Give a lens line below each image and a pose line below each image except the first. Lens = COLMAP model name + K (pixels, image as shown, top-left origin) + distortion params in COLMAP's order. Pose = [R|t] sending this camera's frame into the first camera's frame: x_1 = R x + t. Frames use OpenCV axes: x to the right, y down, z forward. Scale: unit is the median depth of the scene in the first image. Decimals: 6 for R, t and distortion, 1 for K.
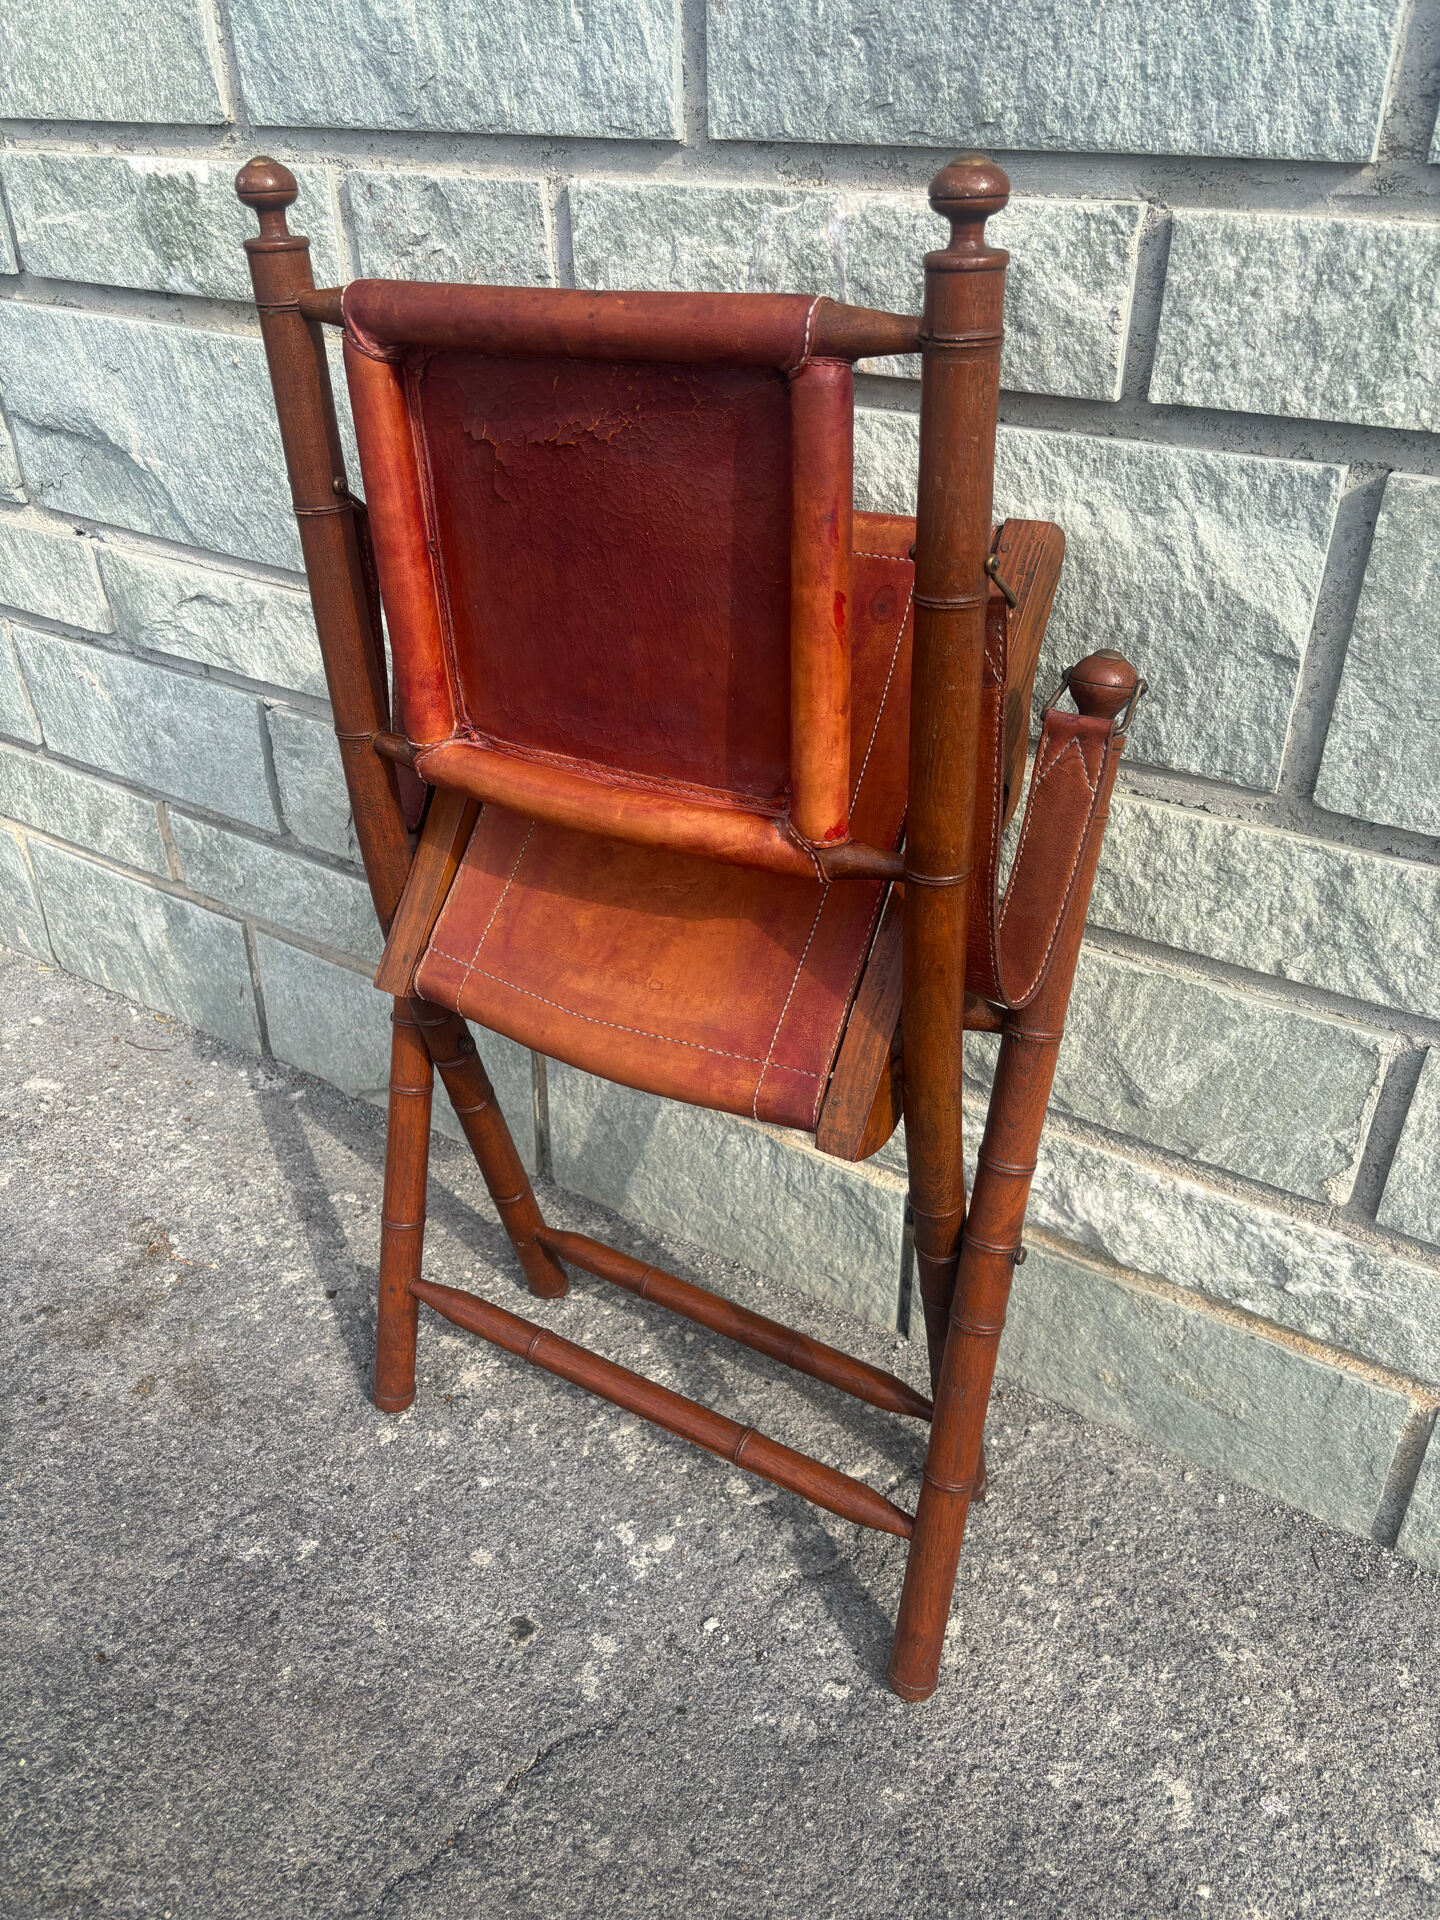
lens RADIAL K [[1475.6, 0, 697.3], [0, 1475.6, 951.3], [0, 0, 1]] dist [0.046570, -0.049993]
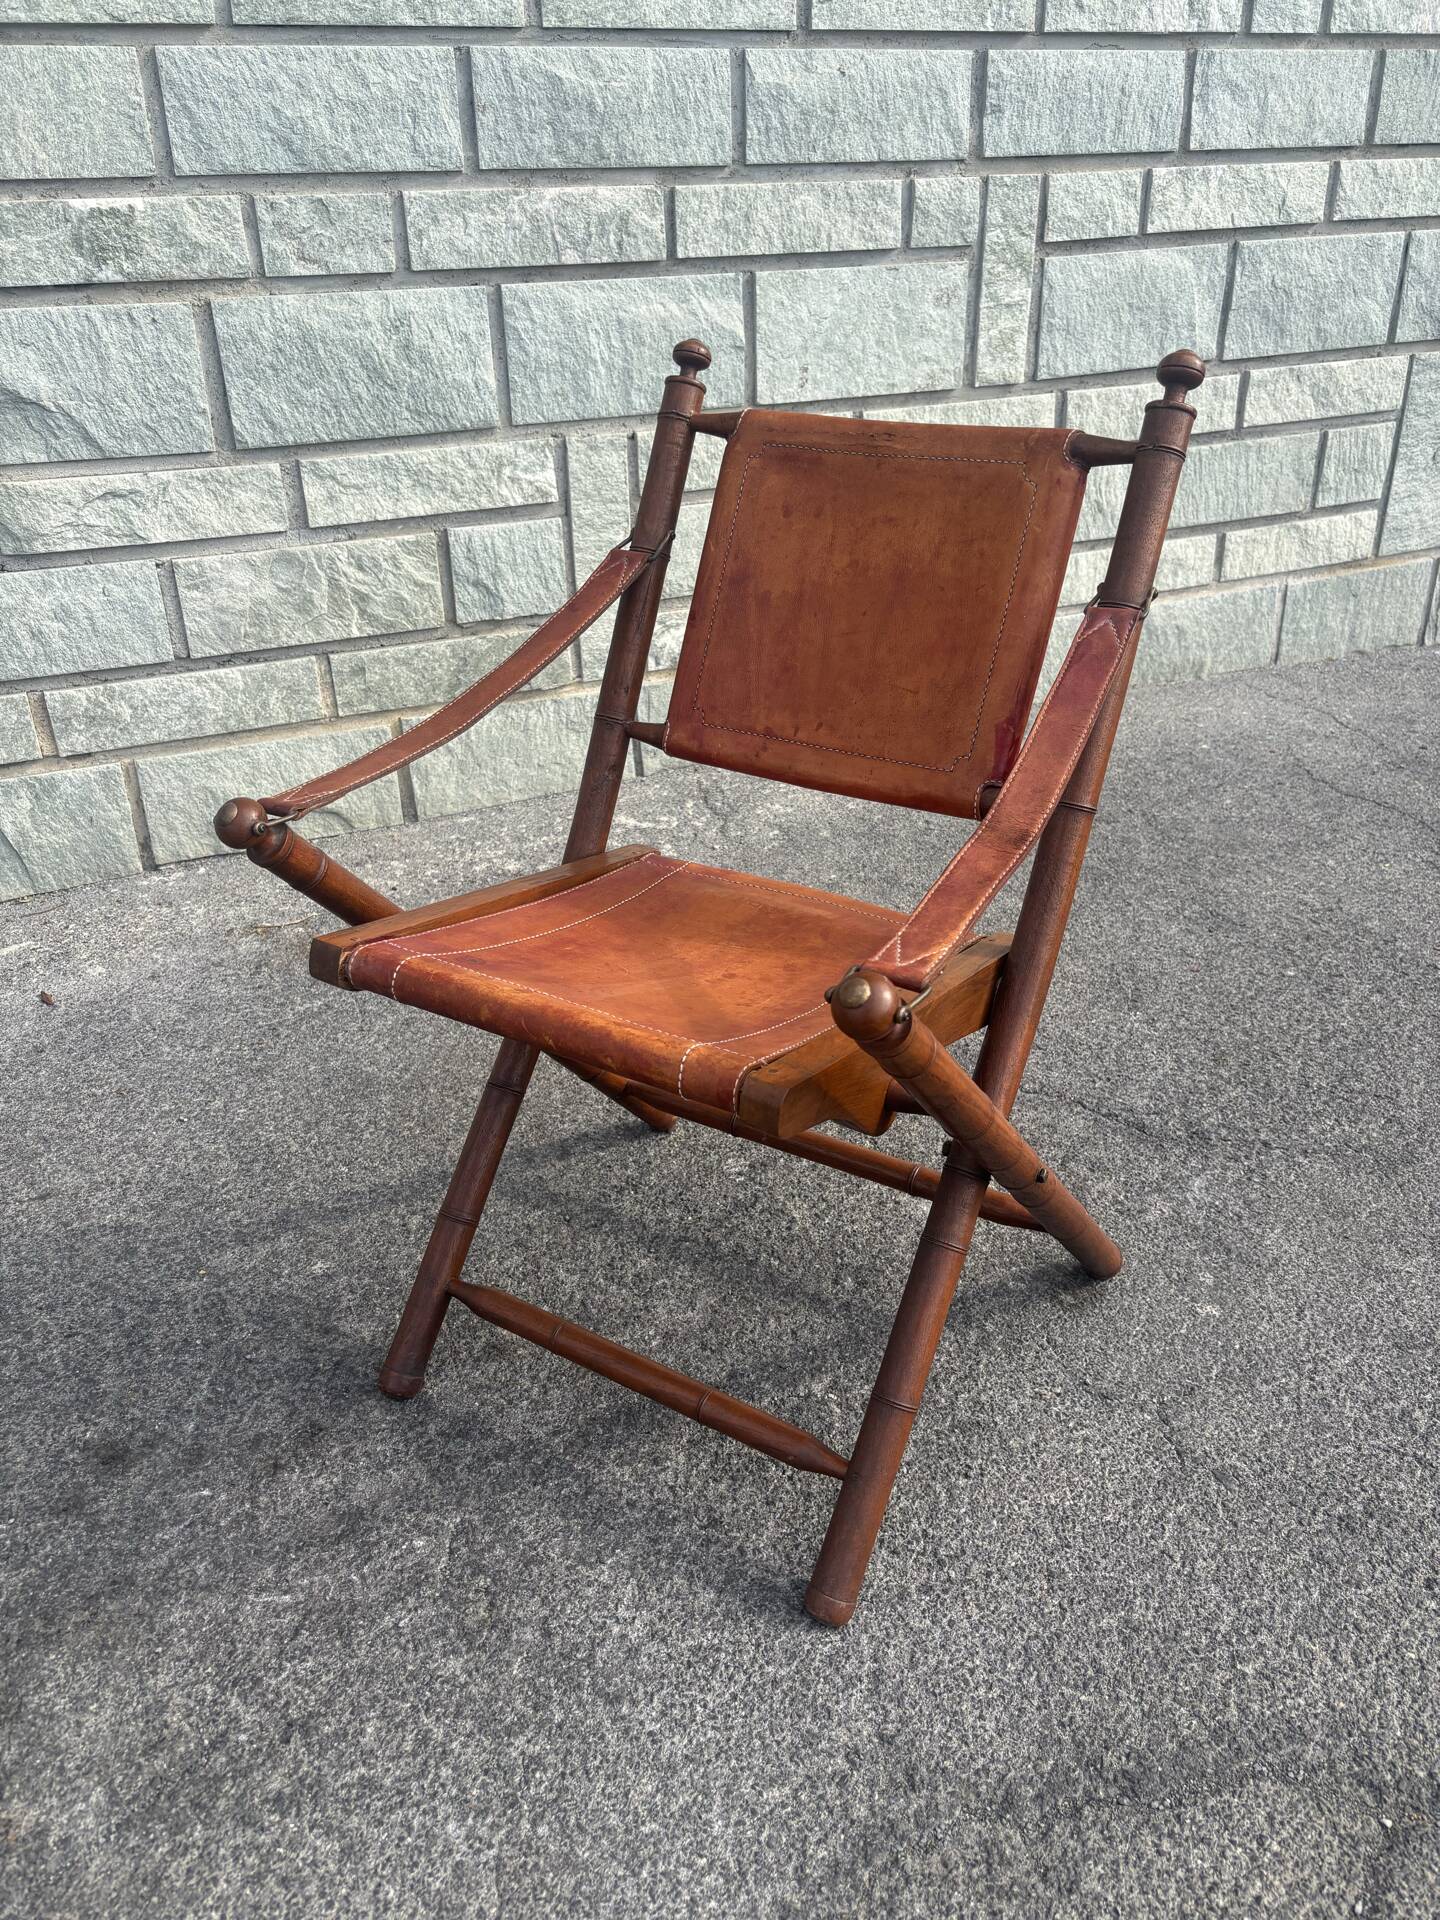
lens RADIAL K [[1489.8, 0, 724.0], [0, 1489.8, 967.7], [0, 0, 1]] dist [0.052023, -0.064650]
pose [[0.530705, -0.378594, 0.758300, -1.872656], [0.470100, 0.875941, 0.108323, 0.427569], [-0.705236, 0.298989, 0.642843, -0.364121]]
